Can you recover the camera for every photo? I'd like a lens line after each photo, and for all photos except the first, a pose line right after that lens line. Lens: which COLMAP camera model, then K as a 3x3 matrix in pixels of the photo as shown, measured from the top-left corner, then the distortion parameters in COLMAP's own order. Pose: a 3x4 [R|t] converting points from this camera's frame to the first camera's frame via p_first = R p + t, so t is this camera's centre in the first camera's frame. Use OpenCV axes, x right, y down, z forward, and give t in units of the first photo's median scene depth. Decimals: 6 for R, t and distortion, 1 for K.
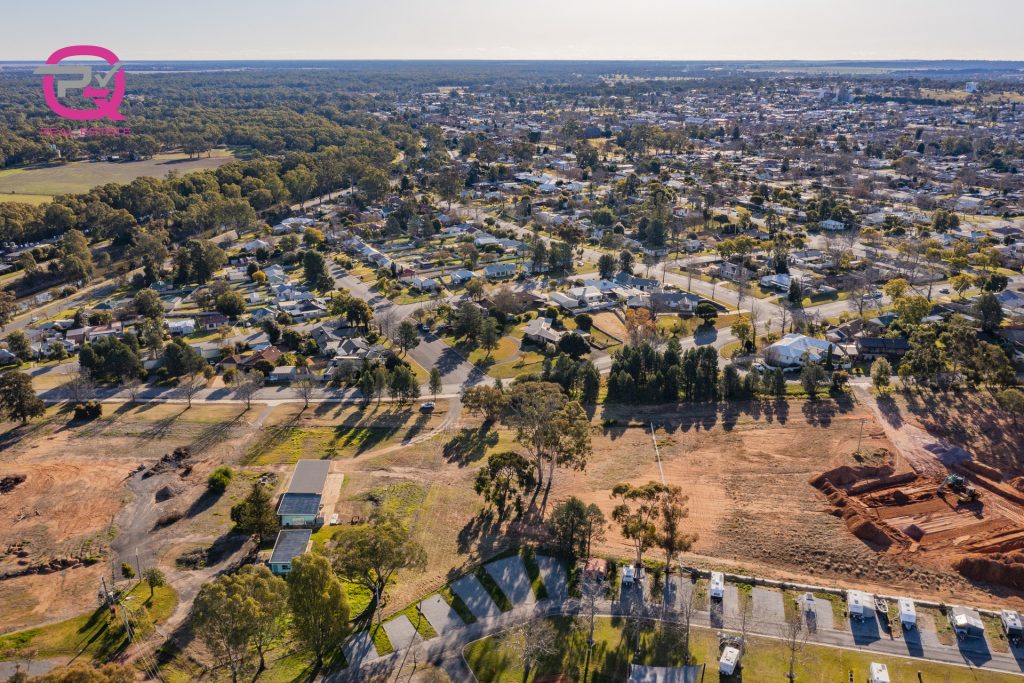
lens RADIAL K [[815.1, 0, 512.0], [0, 815.1, 341.5], [0, 0, 1]] dist [-0.015517, 0.017172]
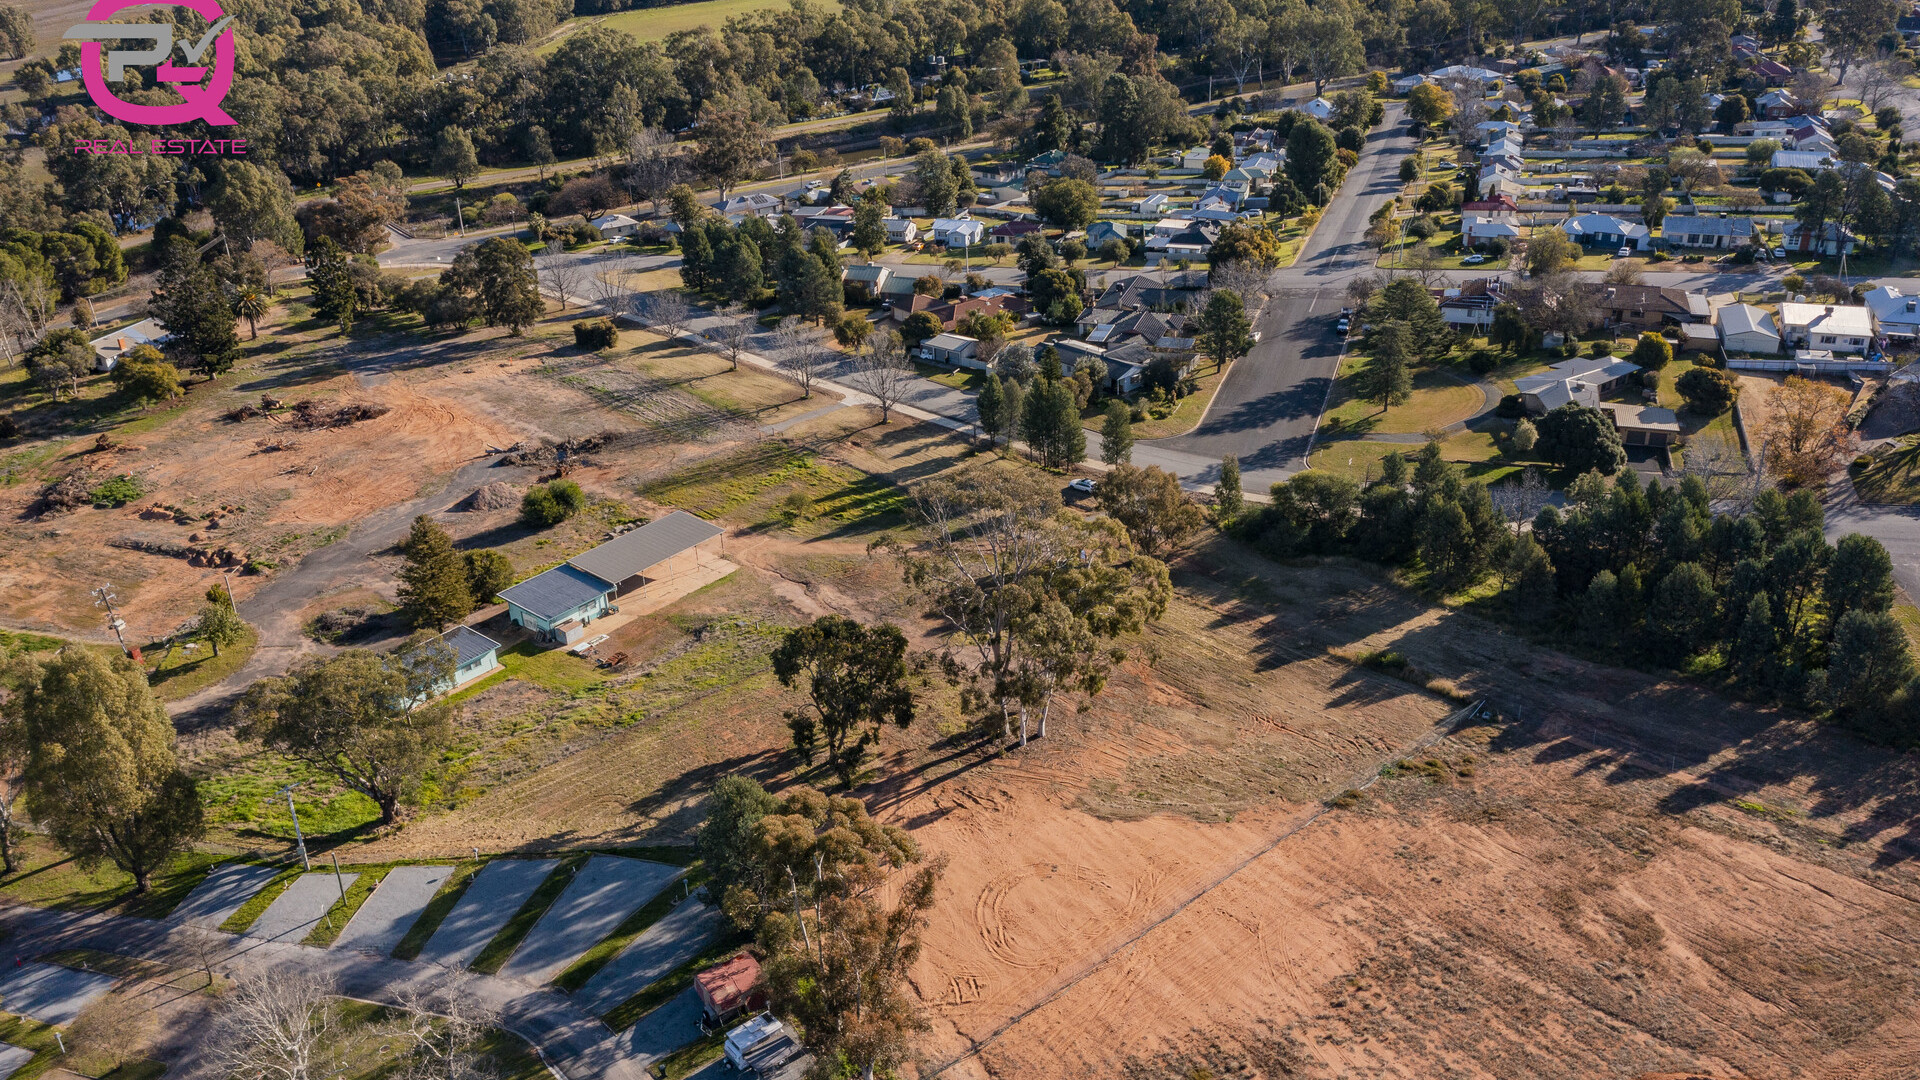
lens RADIAL K [[1574.6, 0, 993.3], [0, 1574.6, 539.2], [0, 0, 1]] dist [-0.003583, 0.001844]
pose [[0.734166, 0.279459, -0.618791, 0.428144], [-0.196791, 0.959830, 0.199997, -0.054539], [0.649825, -0.025059, 0.759670, 0.419454]]
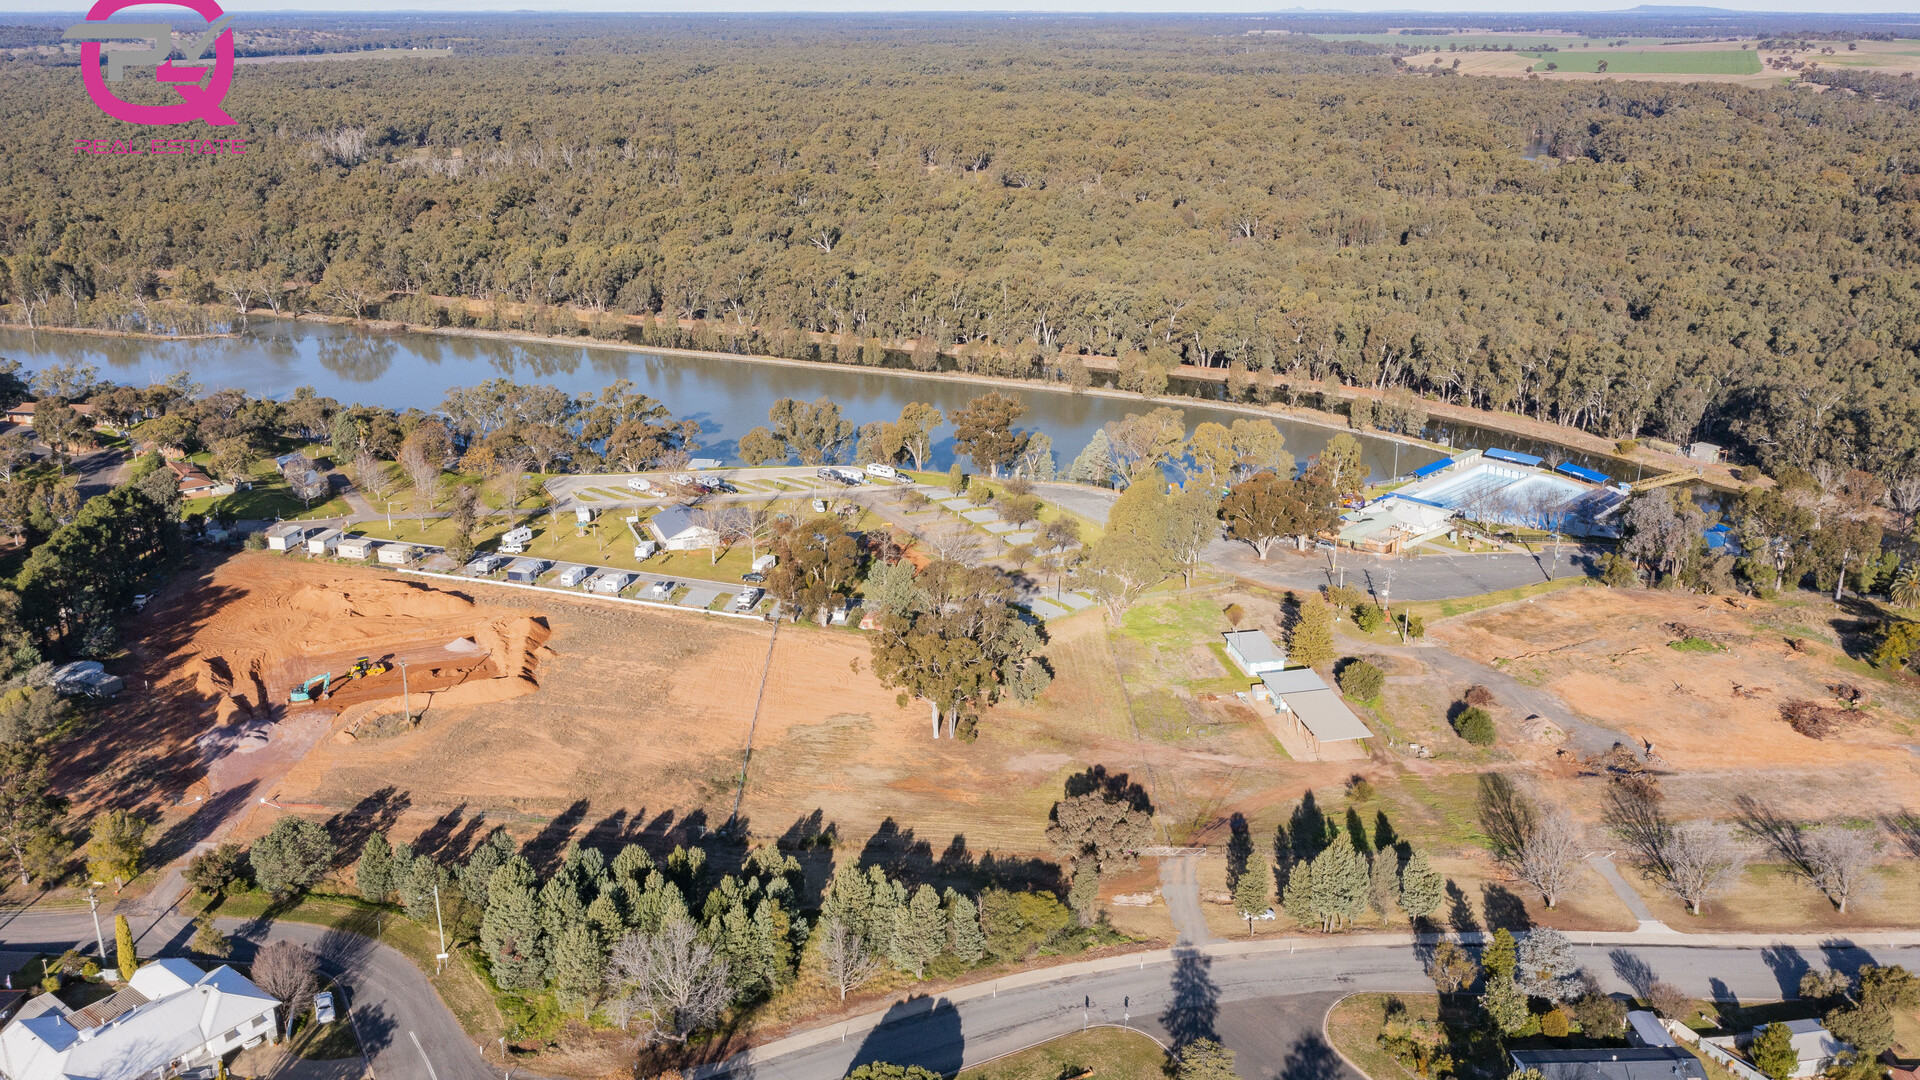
lens RADIAL K [[1526.1, 0, 960.0], [0, 1526.1, 540.0], [0, 0, 1]] dist [-0.004226, 0.000867]
pose [[-0.996092, 0.026803, -0.084161, 0.115595], [-0.030642, 0.788807, 0.613877, -0.607205], [0.082840, 0.614057, -0.784902, 1.704282]]
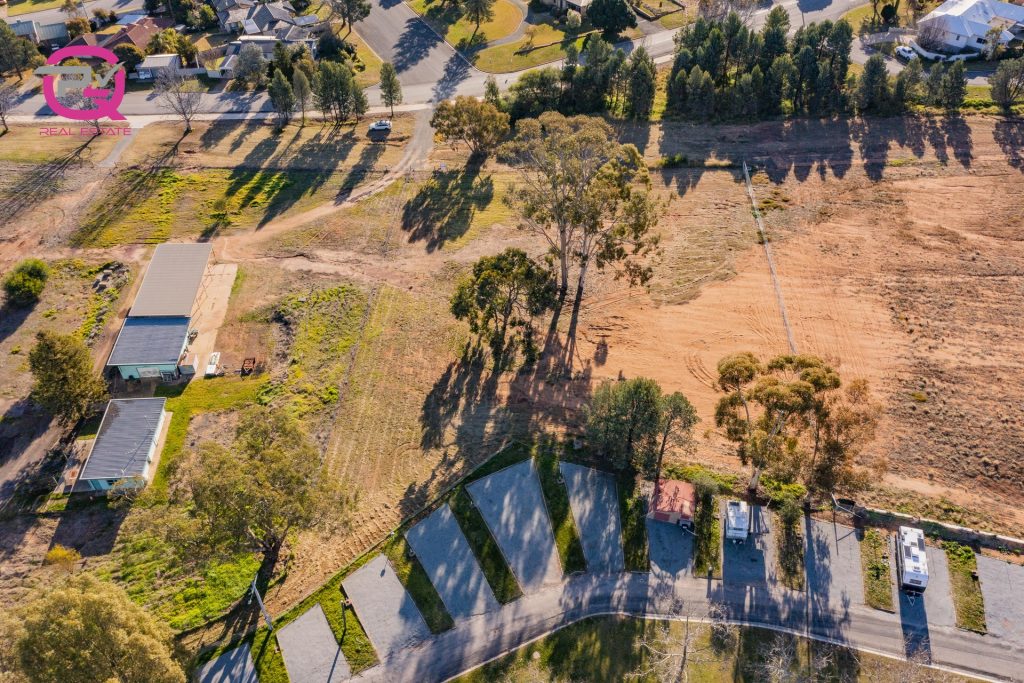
lens RADIAL K [[815.1, 0, 512.0], [0, 815.1, 341.5], [0, 0, 1]] dist [-0.015517, 0.017172]
pose [[0.999962, -0.008065, -0.003235, -0.001403], [0.008682, 0.912655, 0.408638, -0.029662], [-0.000343, -0.408651, 0.912691, 0.419261]]
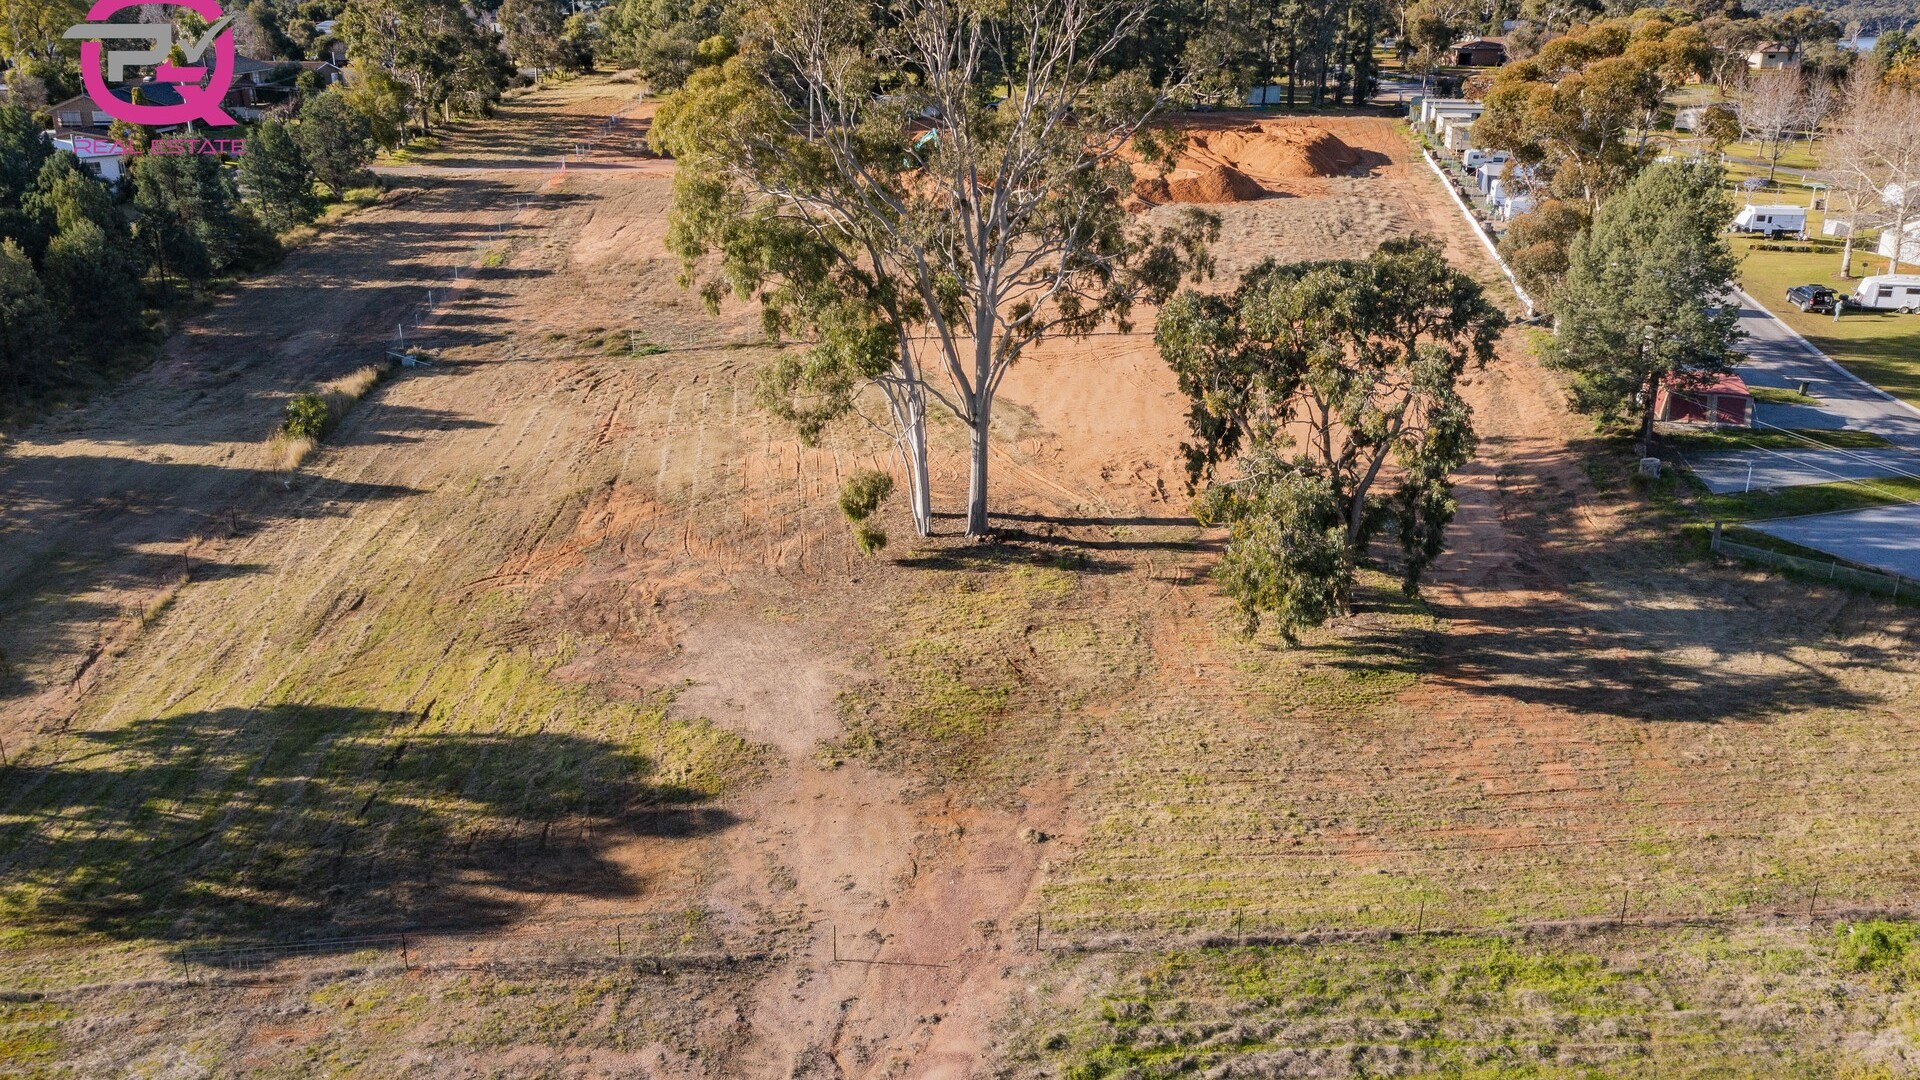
lens RADIAL K [[1526.1, 0, 960.0], [0, 1526.1, 540.0], [0, 0, 1]] dist [-0.004226, 0.000867]
pose [[-0.141180, -0.339566, 0.929926, -0.256706], [0.321016, 0.872877, 0.367470, 0.047477], [-0.936492, 0.350400, -0.014227, 0.946796]]
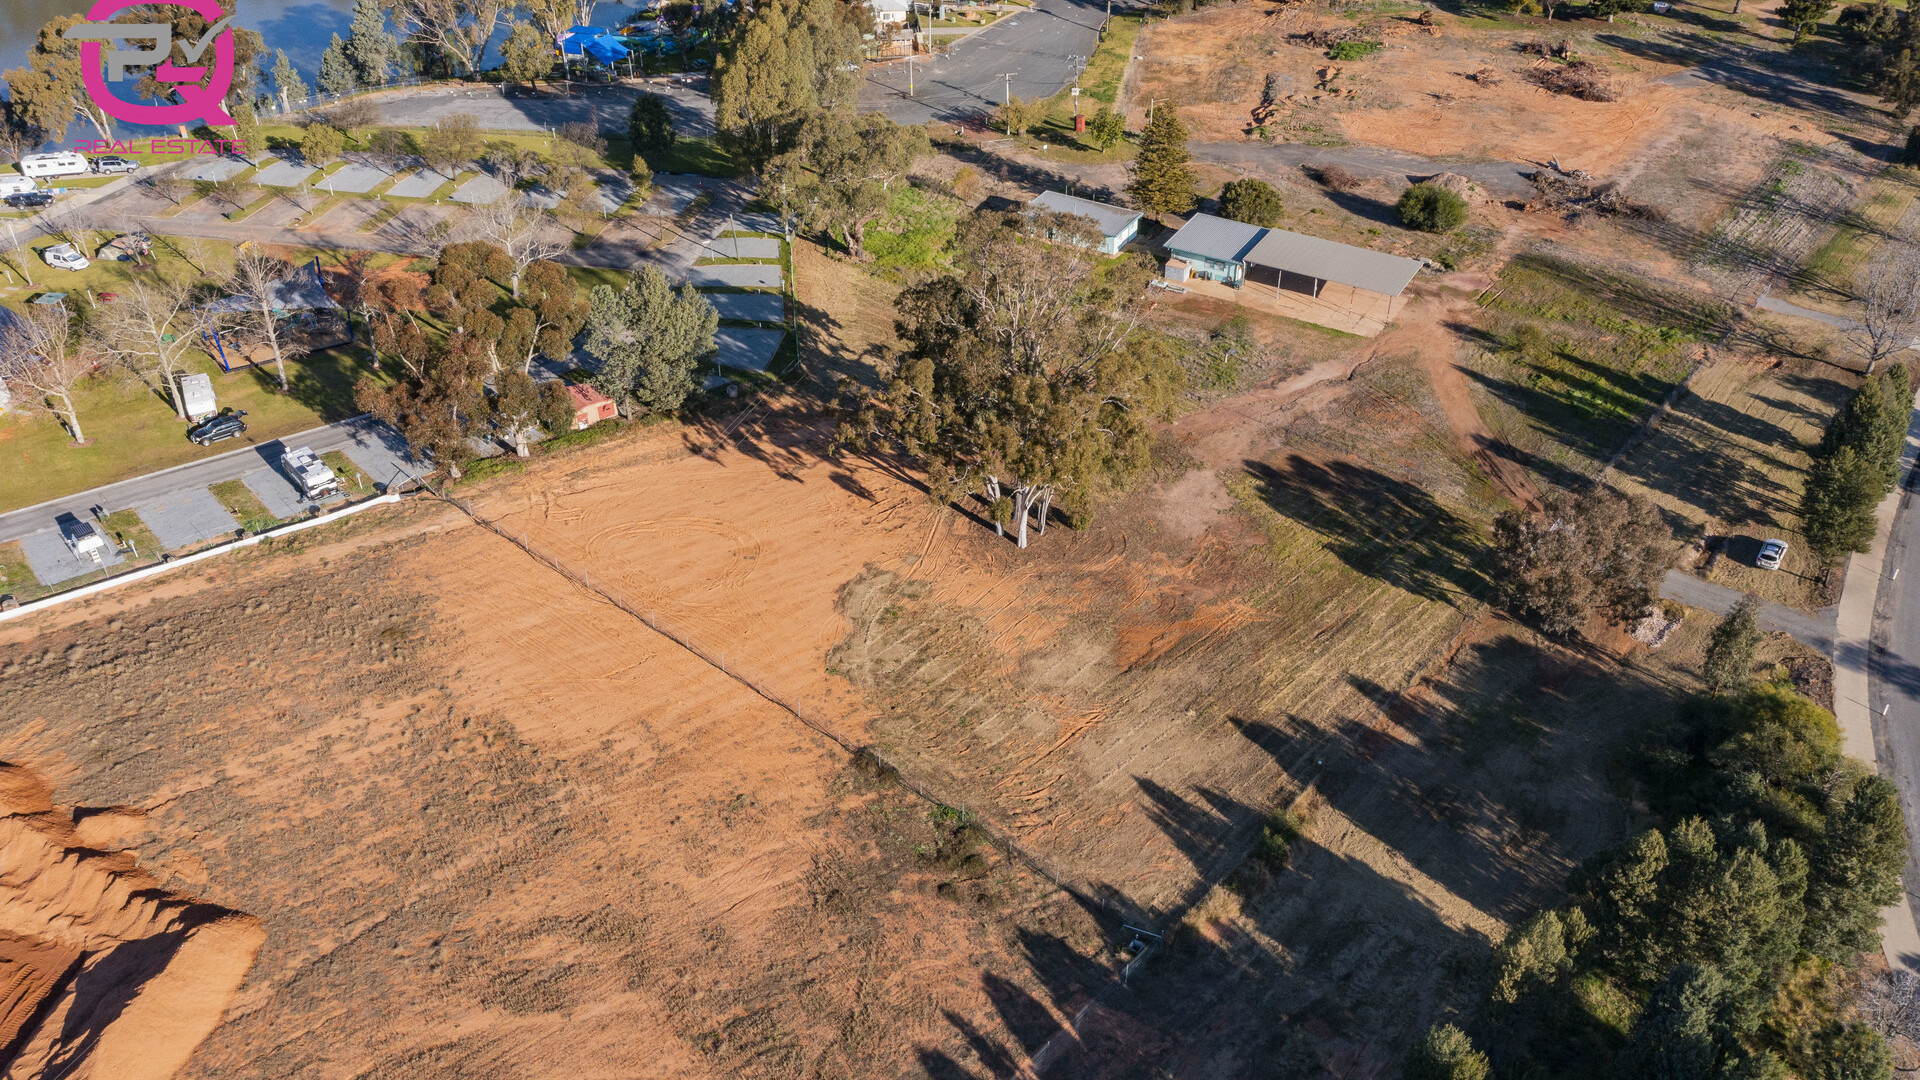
lens RADIAL K [[1526.1, 0, 960.0], [0, 1526.1, 540.0], [0, 0, 1]] dist [-0.004226, 0.000867]
pose [[-0.578656, 0.482271, -0.657702, 0.431627], [-0.259342, 0.655765, 0.709023, -0.239245], [0.773239, 0.580851, -0.254389, 1.074076]]
